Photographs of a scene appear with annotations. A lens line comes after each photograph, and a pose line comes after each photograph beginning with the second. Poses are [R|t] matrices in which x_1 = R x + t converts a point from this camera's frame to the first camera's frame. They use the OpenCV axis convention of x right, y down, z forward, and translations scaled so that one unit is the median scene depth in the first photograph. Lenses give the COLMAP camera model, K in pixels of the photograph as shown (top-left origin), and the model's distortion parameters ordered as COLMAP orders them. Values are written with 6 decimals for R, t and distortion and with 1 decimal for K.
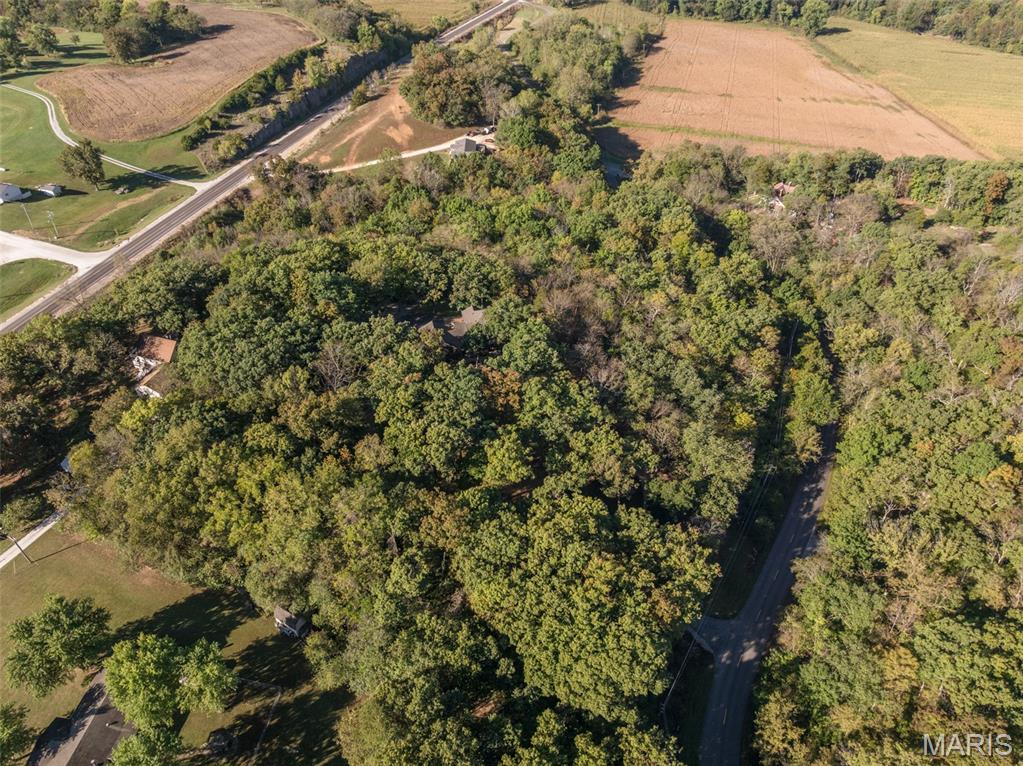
lens RADIAL K [[742.6, 0, 513.9], [0, 742.6, 379.5], [0, 0, 1]] dist [-0.034429, -0.000560]
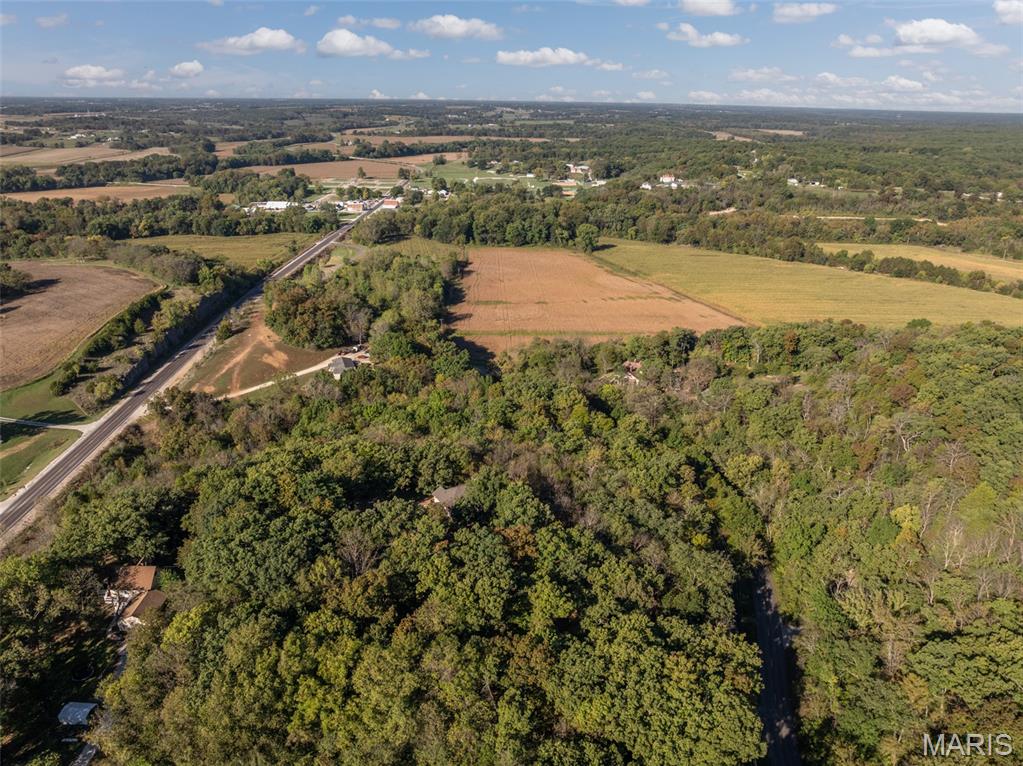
lens RADIAL K [[742.6, 0, 513.9], [0, 742.6, 379.5], [0, 0, 1]] dist [-0.034429, -0.000560]
pose [[0.948167, -0.113279, 0.296896, -0.181105], [0.193866, 0.946495, -0.257998, 0.037147], [-0.251784, 0.302183, 0.919396, -0.049497]]
